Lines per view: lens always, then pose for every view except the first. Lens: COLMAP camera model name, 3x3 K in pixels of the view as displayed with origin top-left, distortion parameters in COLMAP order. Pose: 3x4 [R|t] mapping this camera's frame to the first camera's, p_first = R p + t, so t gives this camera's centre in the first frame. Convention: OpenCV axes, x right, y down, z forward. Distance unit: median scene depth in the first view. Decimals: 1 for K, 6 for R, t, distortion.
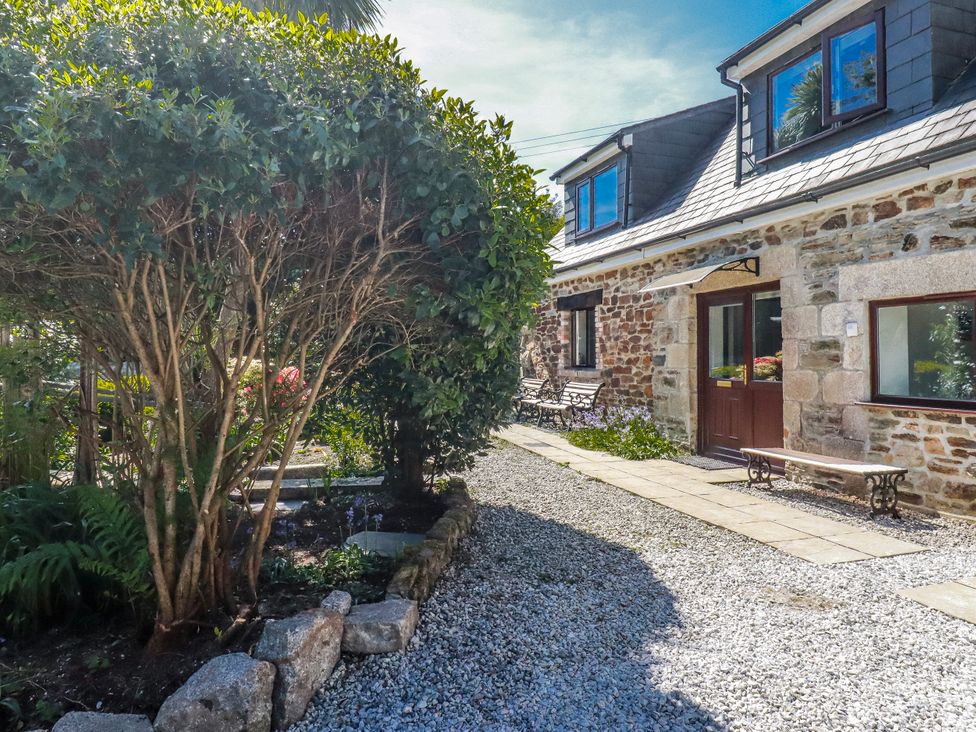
lens RADIAL K [[631.0, 0, 488.0], [0, 631.0, 366.0], [0, 0, 1]] dist [0.001134, -0.000864]
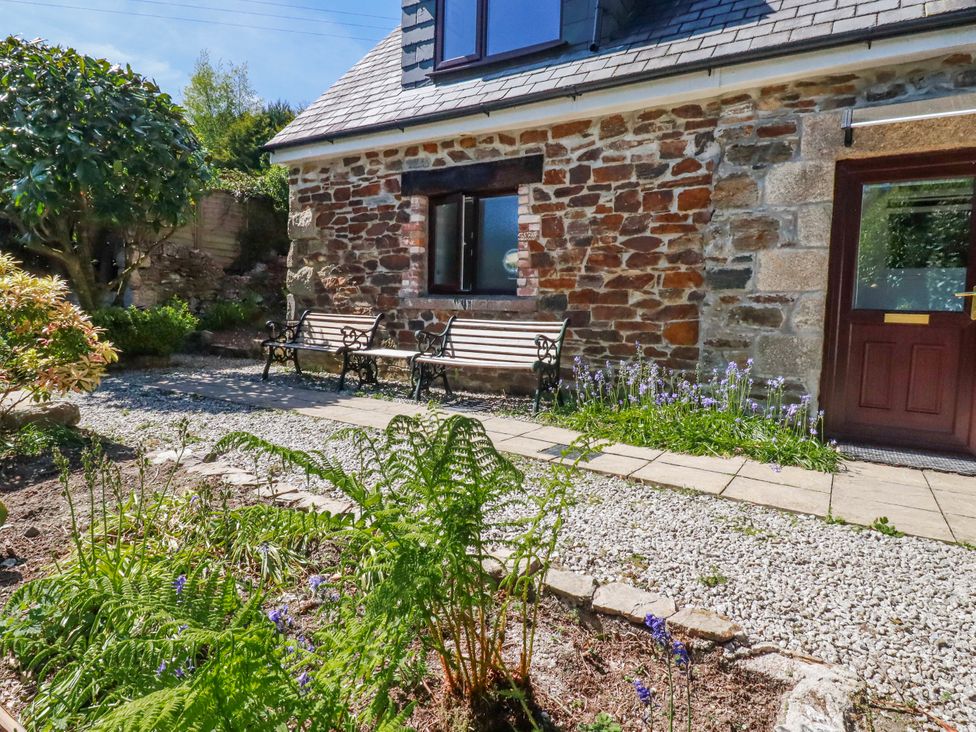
lens RADIAL K [[567.5, 0, 488.9], [0, 567.5, 355.8], [0, 0, 1]] dist [-0.003847, -0.003139]
pose [[0.772265, -0.031216, 0.634533, -0.190706], [-0.018375, 0.997277, 0.071425, 0.023803], [-0.635035, -0.066819, 0.769588, 0.632140]]
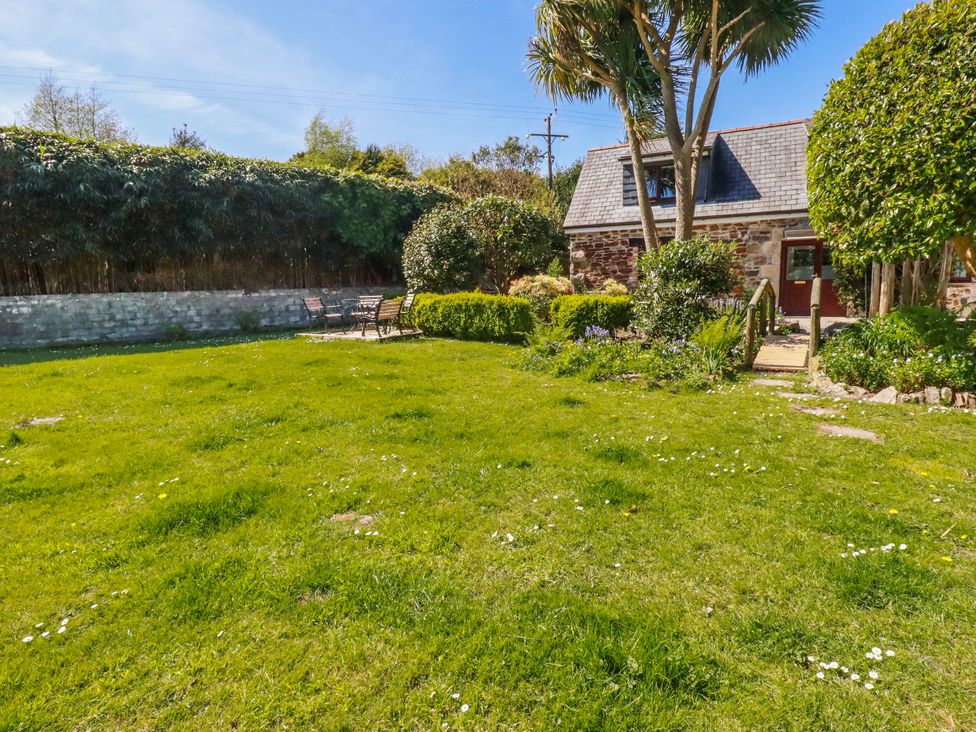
lens RADIAL K [[522.5, 0, 487.1], [0, 522.5, 360.6], [0, 0, 1]] dist [-0.001765, -0.002751]
pose [[0.706262, -0.128286, 0.696230, -1.310339], [0.041632, 0.989269, 0.140049, -0.001687], [-0.706725, -0.069926, 0.704024, 0.344567]]
